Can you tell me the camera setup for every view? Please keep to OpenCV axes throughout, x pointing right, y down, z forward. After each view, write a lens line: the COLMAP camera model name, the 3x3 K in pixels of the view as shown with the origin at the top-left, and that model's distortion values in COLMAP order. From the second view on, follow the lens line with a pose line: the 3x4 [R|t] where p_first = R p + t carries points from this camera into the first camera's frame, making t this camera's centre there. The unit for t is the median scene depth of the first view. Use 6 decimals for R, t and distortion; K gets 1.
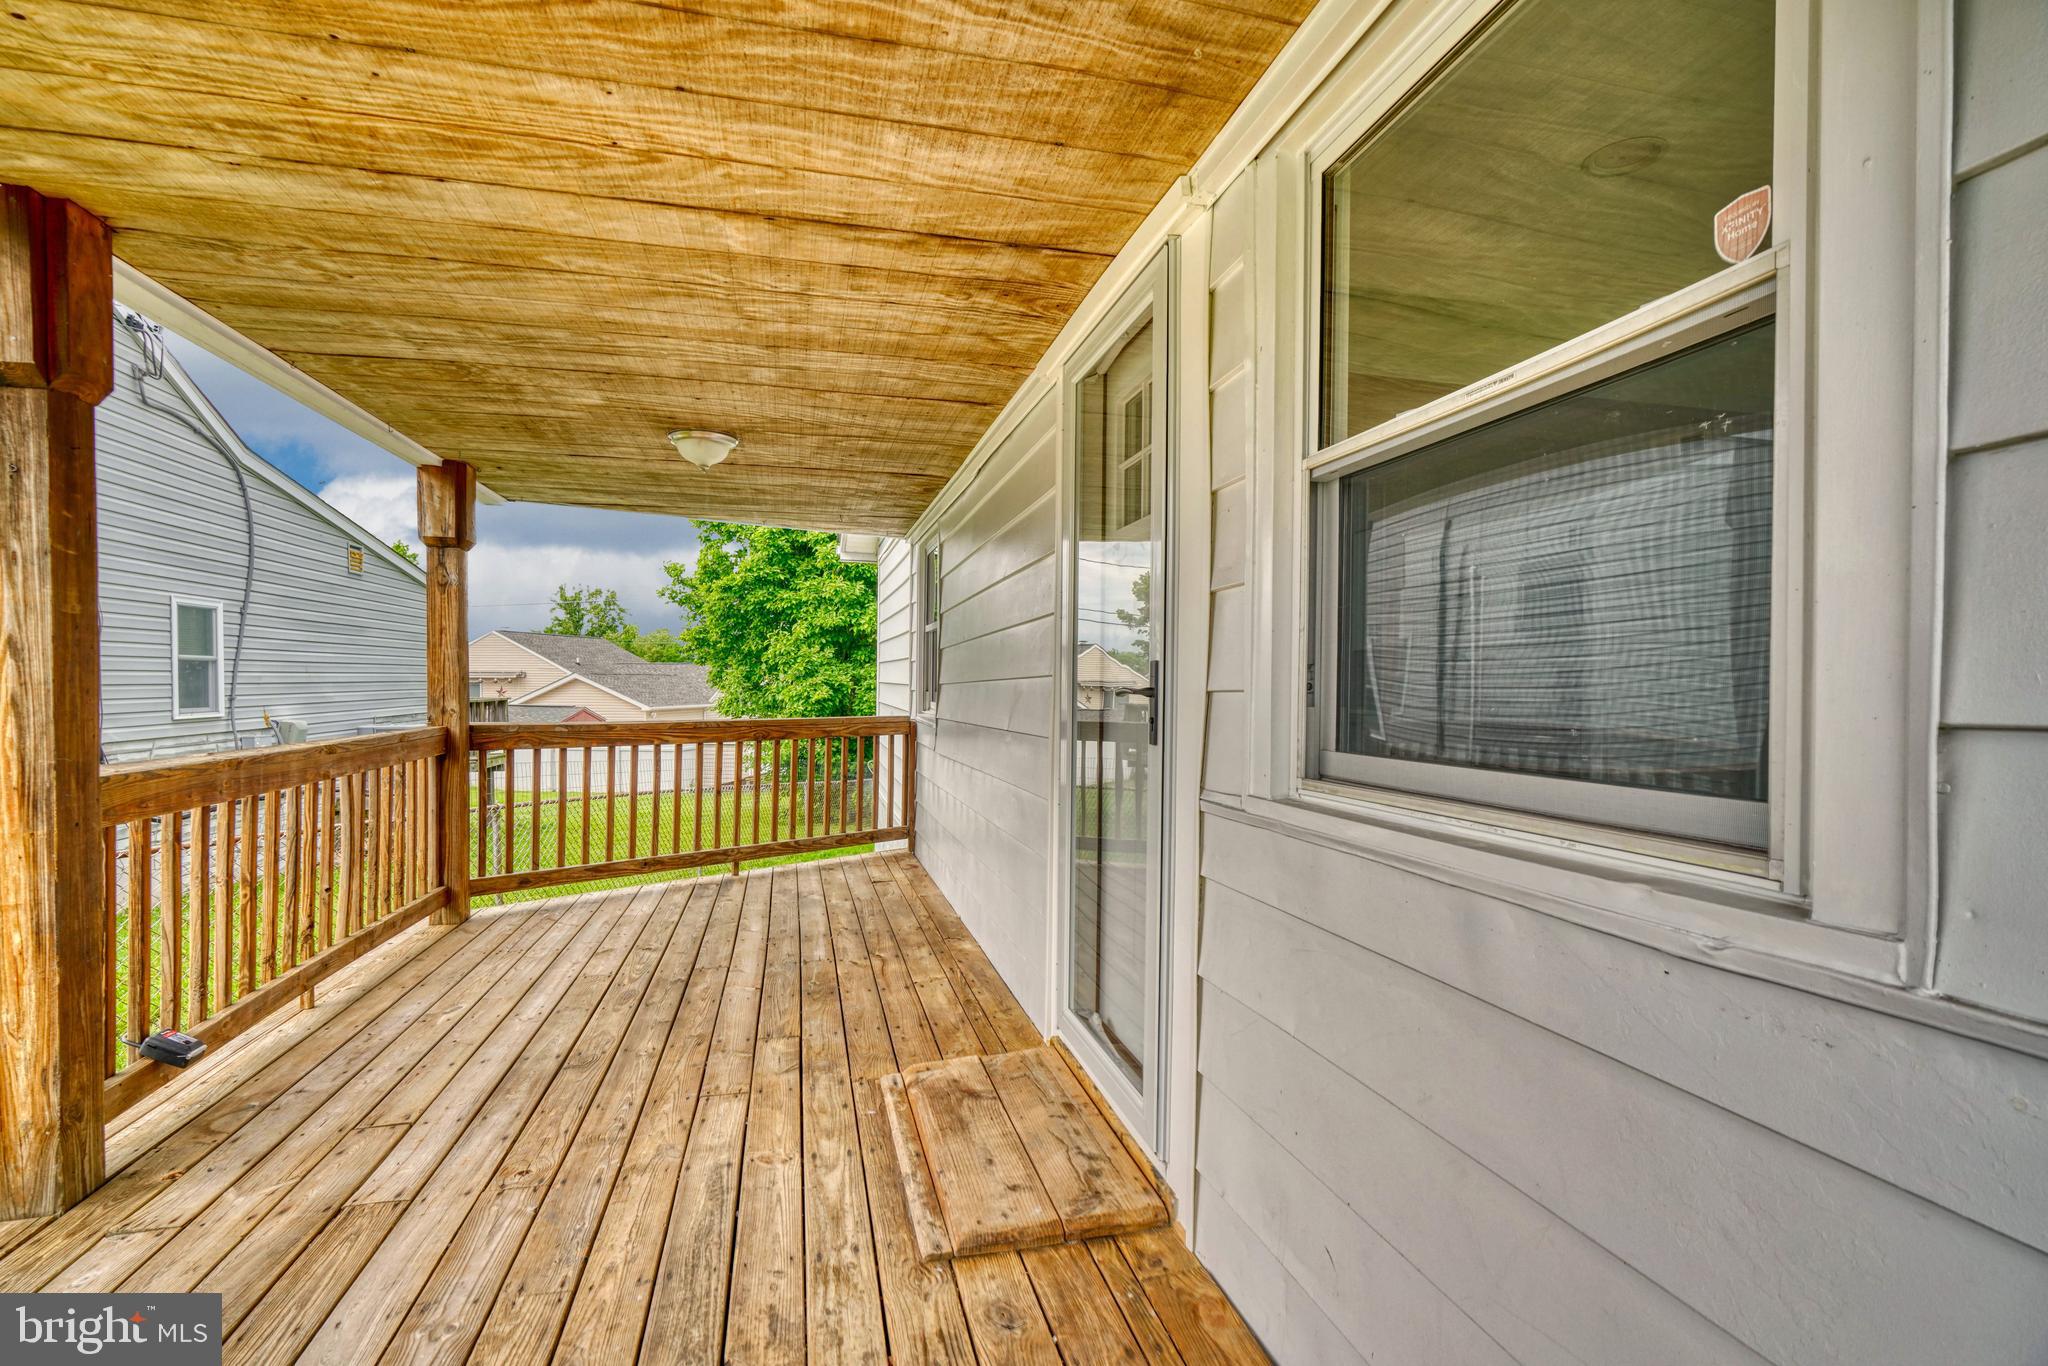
lens RADIAL K [[935.0, 0, 1014.6], [0, 935.0, 688.8], [0, 0, 1]] dist [-0.009111, 0.006382]
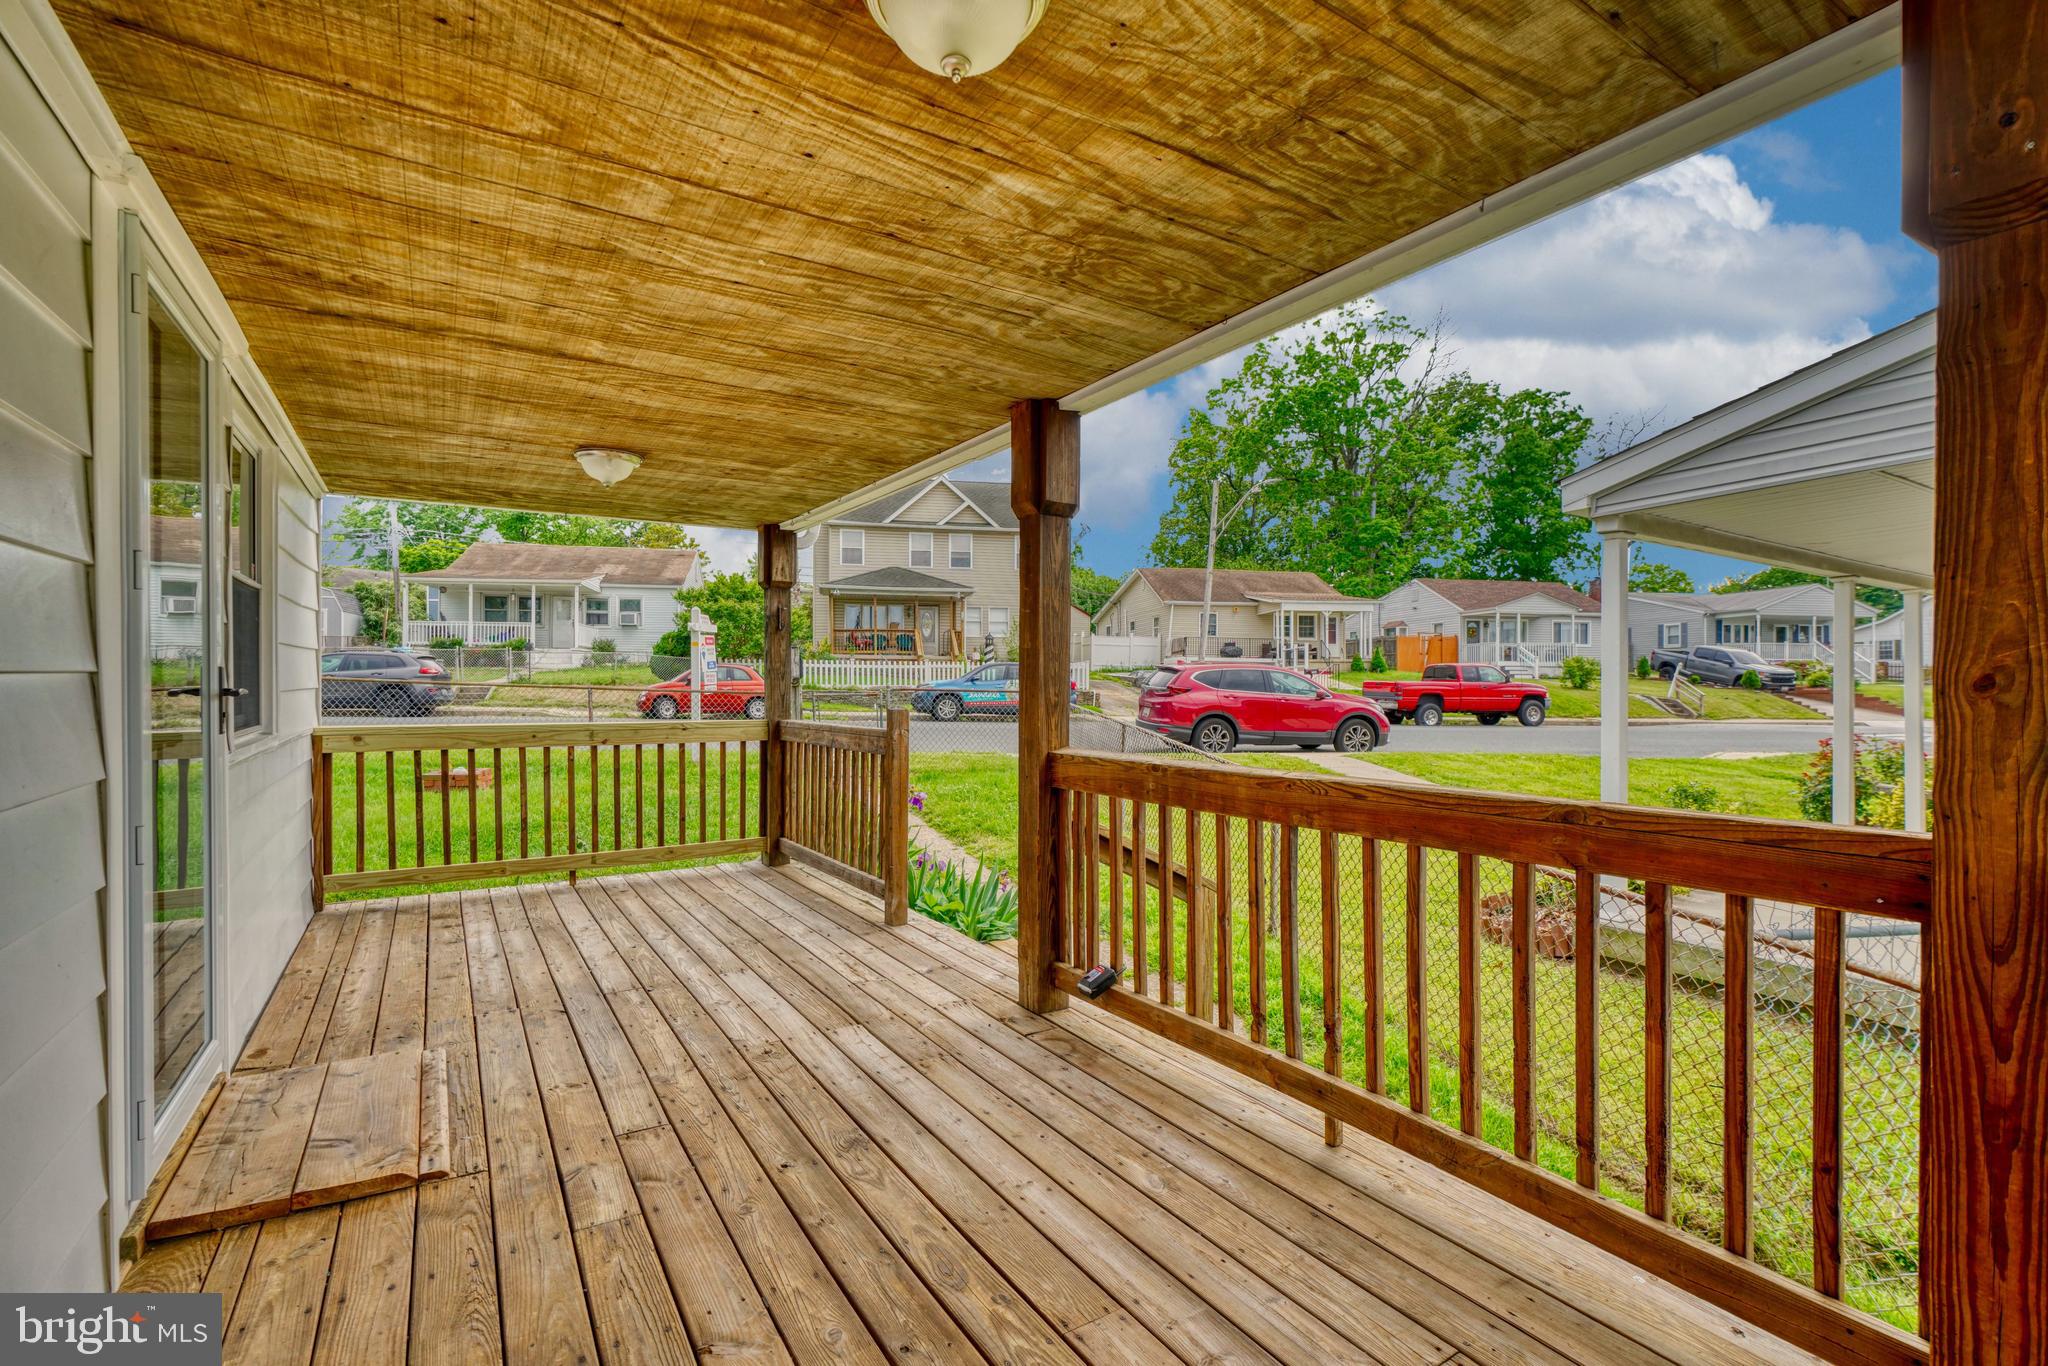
lens RADIAL K [[935.0, 0, 1014.6], [0, 935.0, 688.8], [0, 0, 1]] dist [-0.009111, 0.006382]
pose [[-0.949313, -0.004261, -0.314304, -0.362493], [-0.007500, 0.999931, 0.009096, -0.016810], [0.314243, 0.010992, -0.949279, 1.965839]]
